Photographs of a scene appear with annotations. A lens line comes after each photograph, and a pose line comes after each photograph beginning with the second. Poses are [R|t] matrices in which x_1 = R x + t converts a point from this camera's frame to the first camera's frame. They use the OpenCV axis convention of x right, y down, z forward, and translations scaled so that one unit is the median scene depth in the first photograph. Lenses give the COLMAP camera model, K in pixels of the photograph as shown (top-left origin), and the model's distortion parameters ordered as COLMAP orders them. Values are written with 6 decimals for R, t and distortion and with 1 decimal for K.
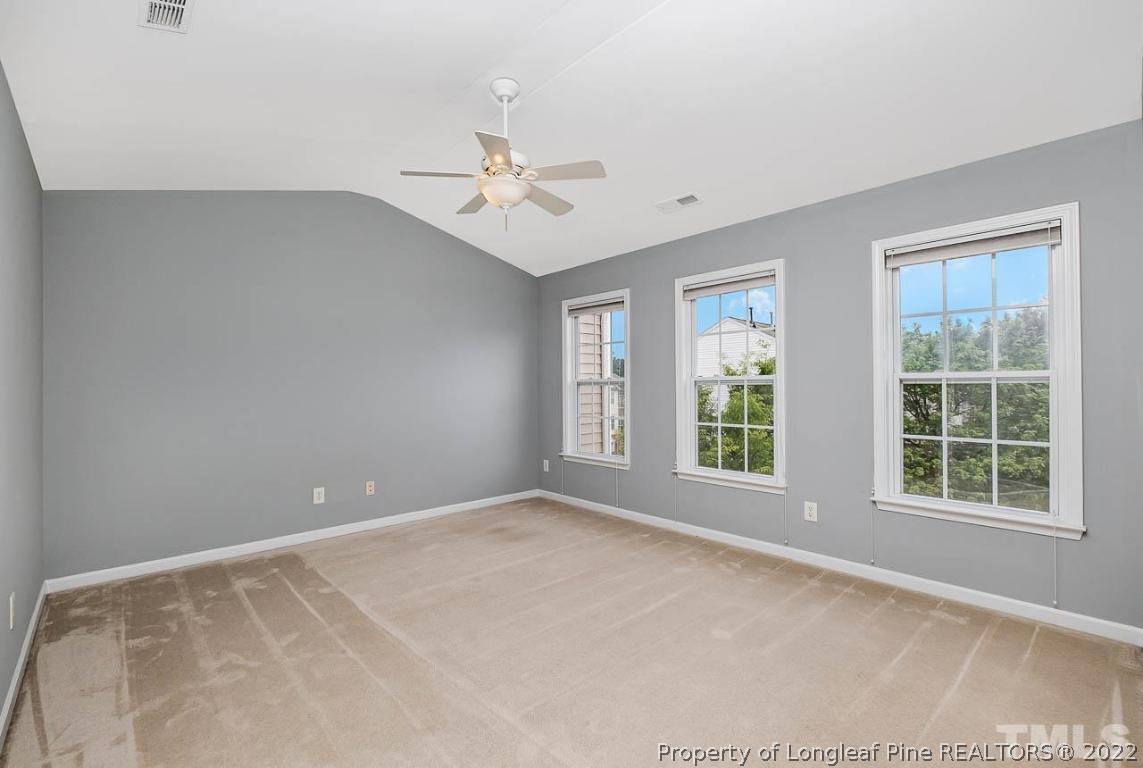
lens RADIAL K [[506.4, 0, 567.2], [0, 506.4, 381.2], [0, 0, 1]] dist [-0.000671, -0.000501]
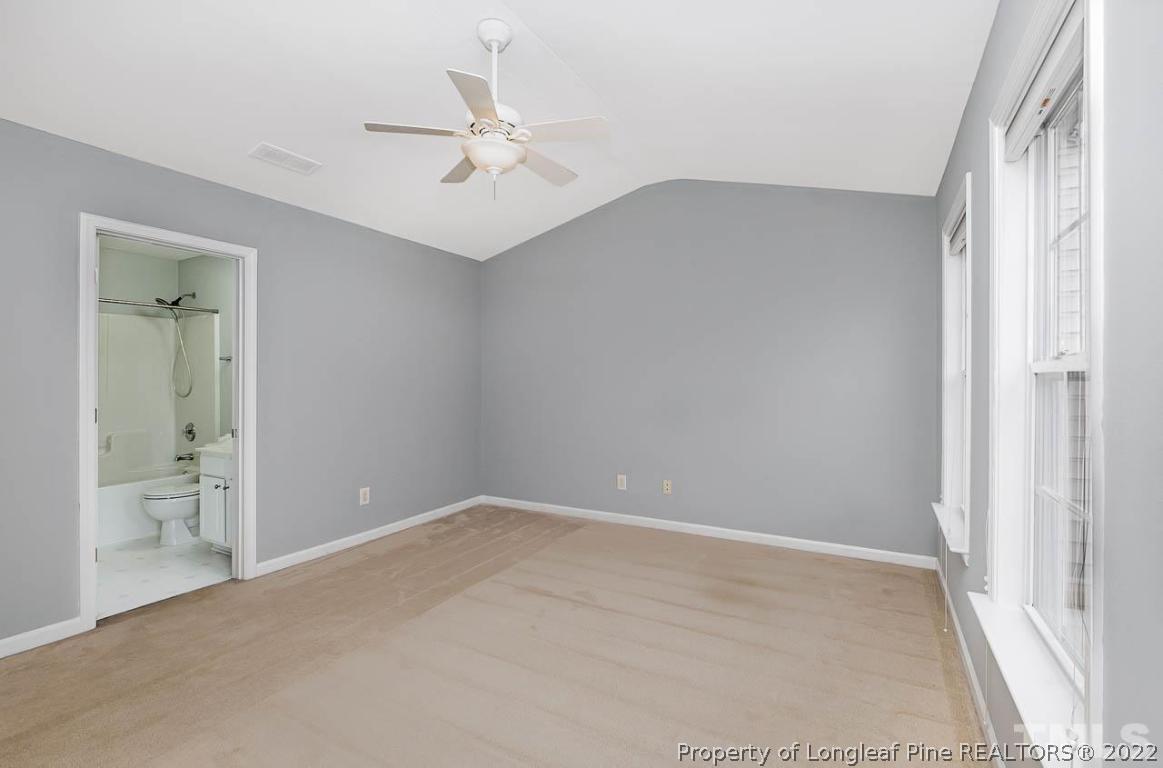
lens RADIAL K [[509.7, 0, 591.7], [0, 509.7, 385.3], [0, 0, 1]] dist [0.002769, 0.000093]
pose [[0.322960, 0.018285, -0.946236, 0.634846], [0.007607, 0.999731, 0.021915, -0.004536], [0.946382, -0.014275, 0.322734, 0.748071]]
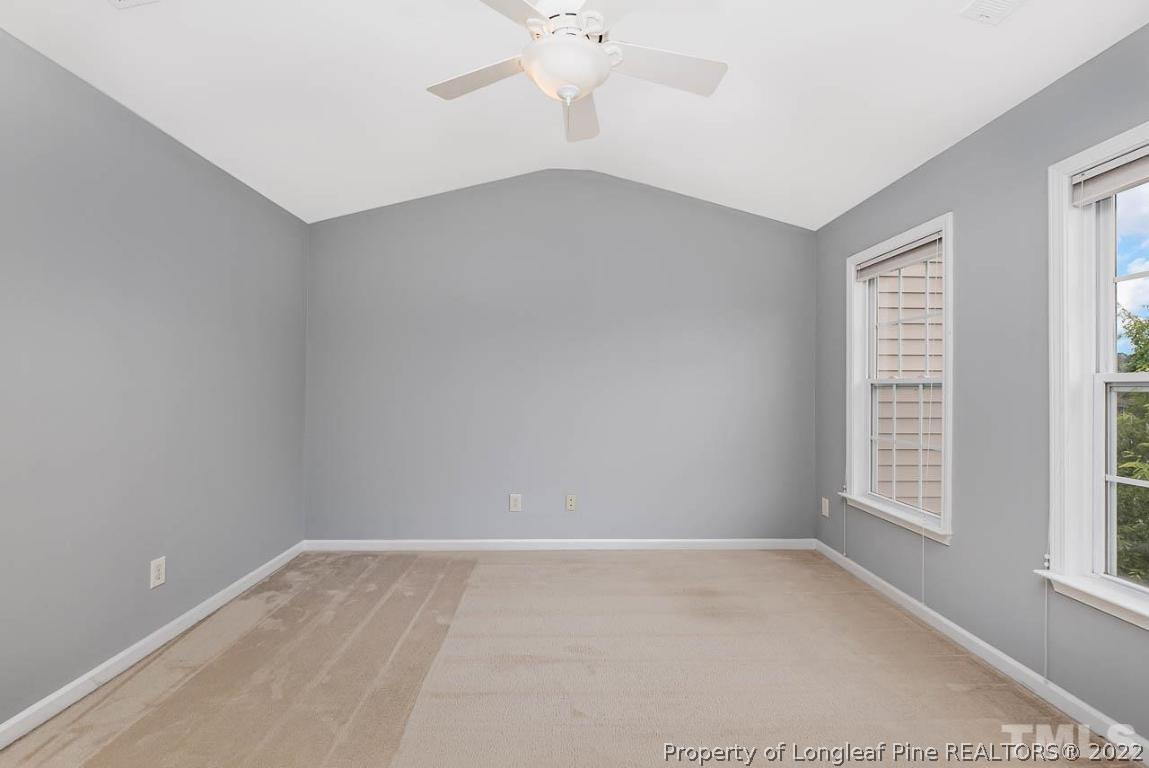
lens RADIAL K [[502.5, 0, 574.2], [0, 502.5, 384.4], [0, 0, 1]] dist [-0.004558, 0.000006]
pose [[0.754913, 0.012095, -0.655714, 0.245243], [-0.006838, 0.999921, 0.010572, -0.002834], [0.655790, -0.003498, 0.754935, 0.471875]]
